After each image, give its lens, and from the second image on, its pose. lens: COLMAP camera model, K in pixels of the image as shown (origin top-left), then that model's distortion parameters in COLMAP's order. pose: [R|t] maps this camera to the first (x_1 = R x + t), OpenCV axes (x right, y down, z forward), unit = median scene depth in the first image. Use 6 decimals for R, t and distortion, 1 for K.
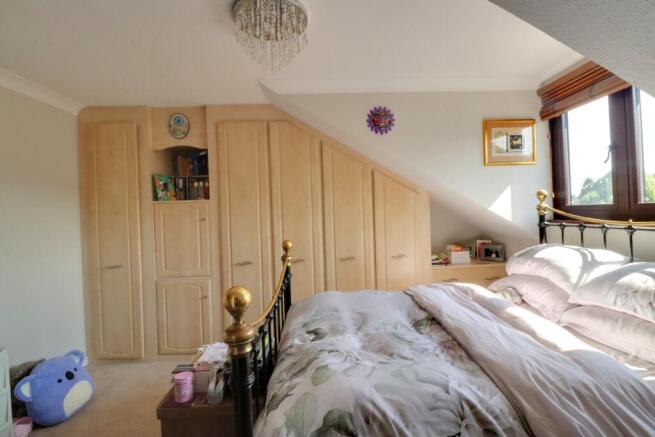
lens RADIAL K [[314.6, 0, 329.4], [0, 314.6, 216.1], [0, 0, 1]] dist [0.004793, 0.000942]
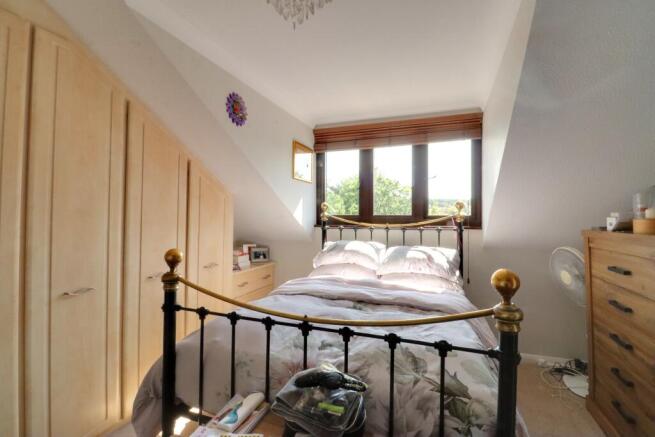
lens RADIAL K [[314.6, 0, 329.3], [0, 314.6, 217.0], [0, 0, 1]] dist [0.004793, 0.000942]
pose [[0.383918, 0.043971, 0.922320, -0.544066], [-0.003672, 0.998930, -0.046095, 0.039317], [-0.923360, 0.014310, 0.383669, 0.423459]]
